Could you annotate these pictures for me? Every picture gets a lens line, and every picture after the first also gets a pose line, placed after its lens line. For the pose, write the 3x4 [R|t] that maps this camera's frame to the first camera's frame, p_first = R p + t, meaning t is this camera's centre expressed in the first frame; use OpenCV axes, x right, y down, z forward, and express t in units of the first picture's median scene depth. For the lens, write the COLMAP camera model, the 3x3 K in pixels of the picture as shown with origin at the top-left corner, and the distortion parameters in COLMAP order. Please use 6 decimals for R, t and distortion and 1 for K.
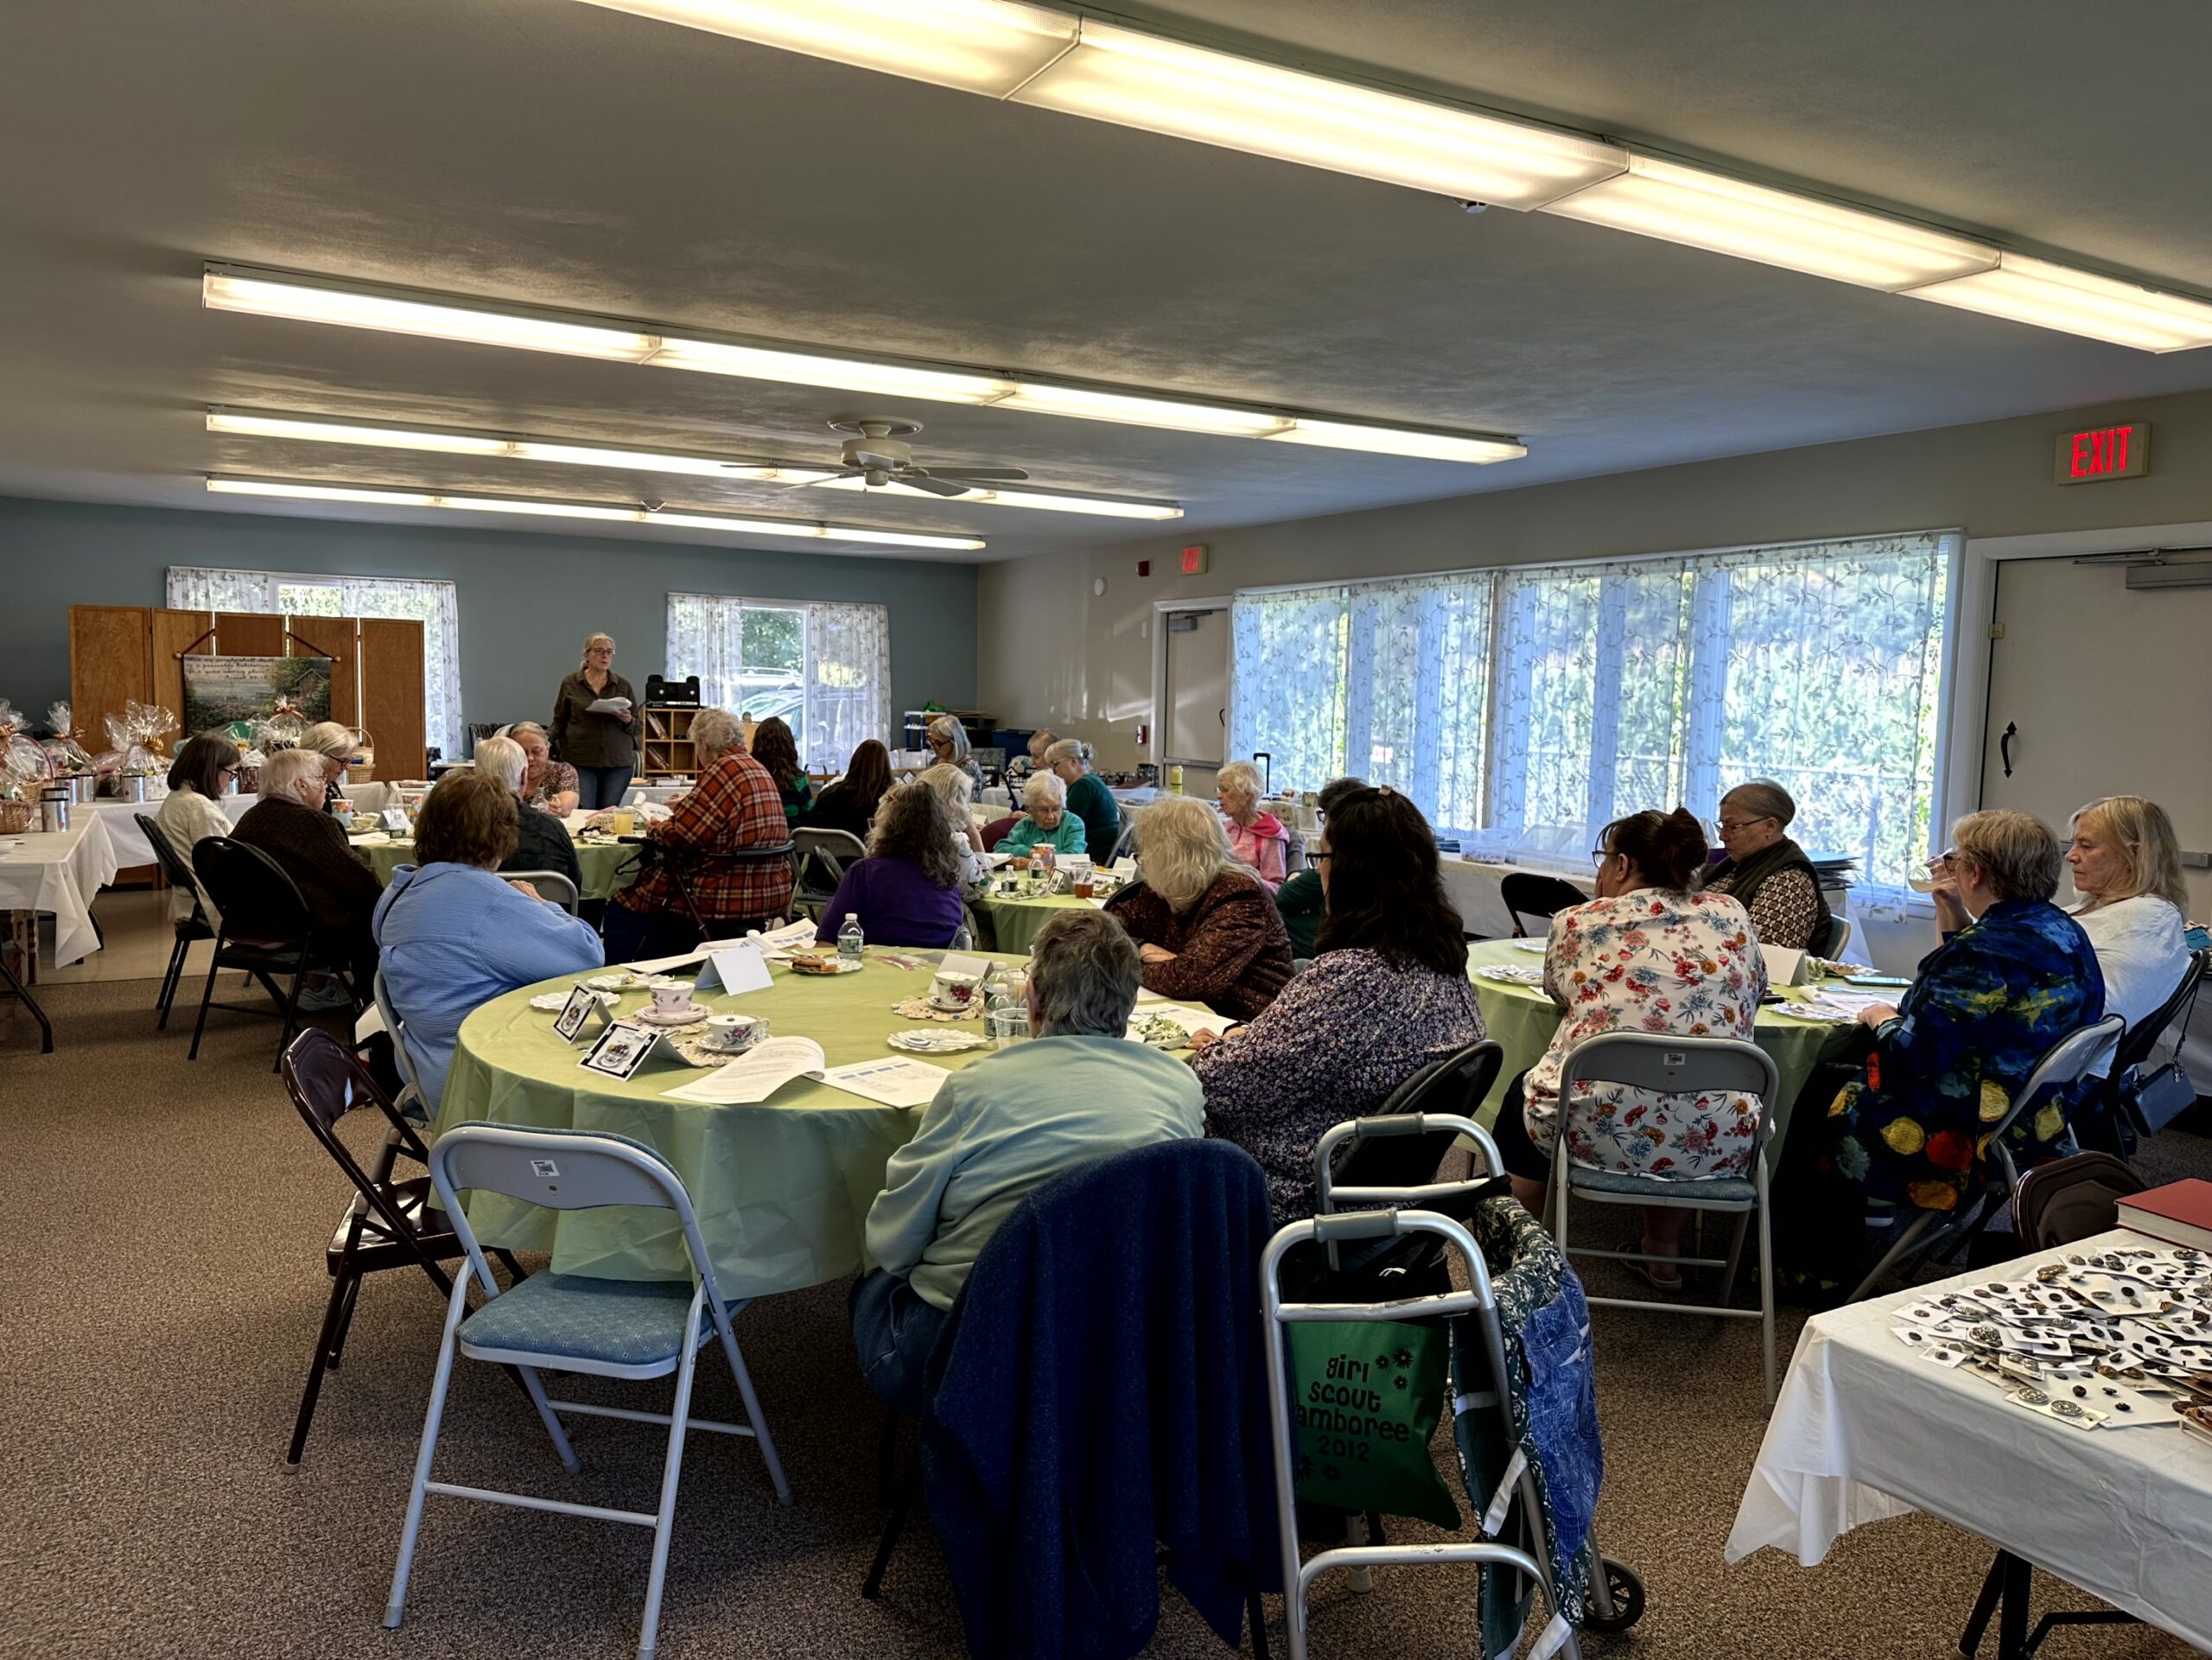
lens RADIAL K [[1551.8, 0, 1197.3], [0, 1551.8, 827.1], [0, 0, 1]] dist [-0.001020, -0.046184]
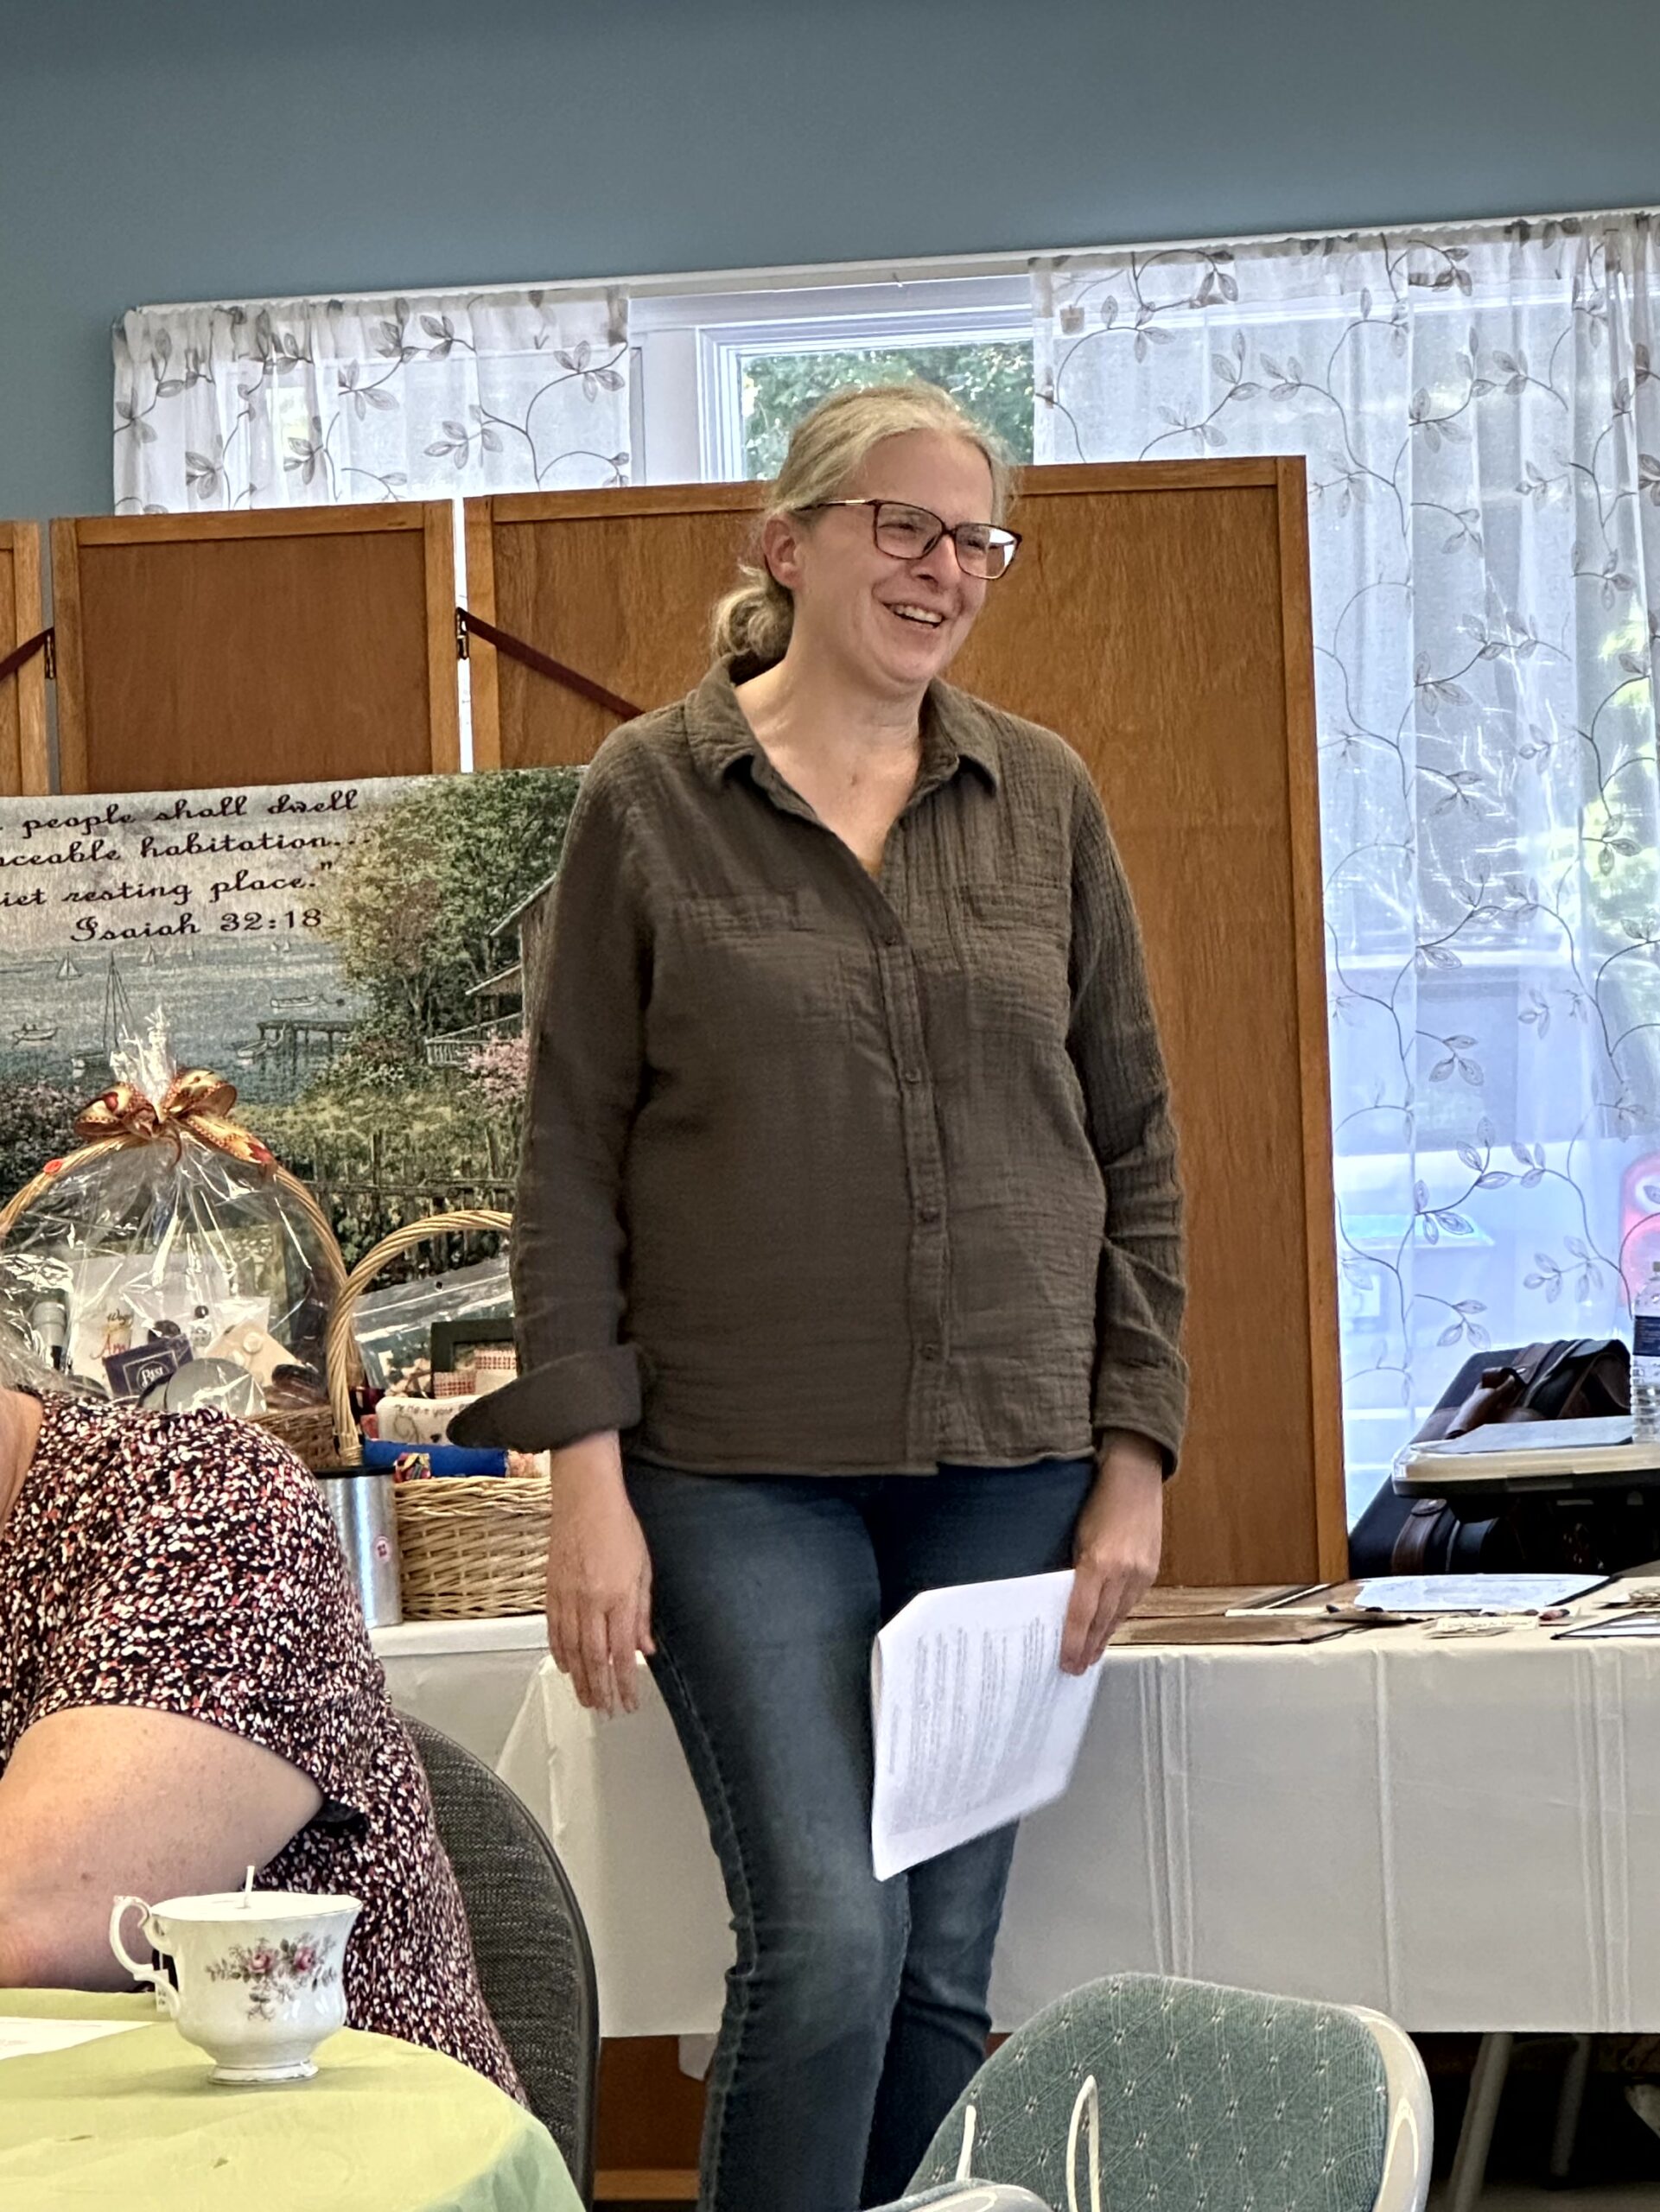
lens RADIAL K [[7824.3, 0, 830.0], [0, 7824.3, 1106.0], [0, 0, 1]] dist [-0.431301, 13.002511]
pose [[0.678775, -0.059193, -0.731957, -0.005457], [-0.004140, 0.996422, -0.084420, -0.012734], [0.734335, 0.060332, 0.676101, 0.488121]]
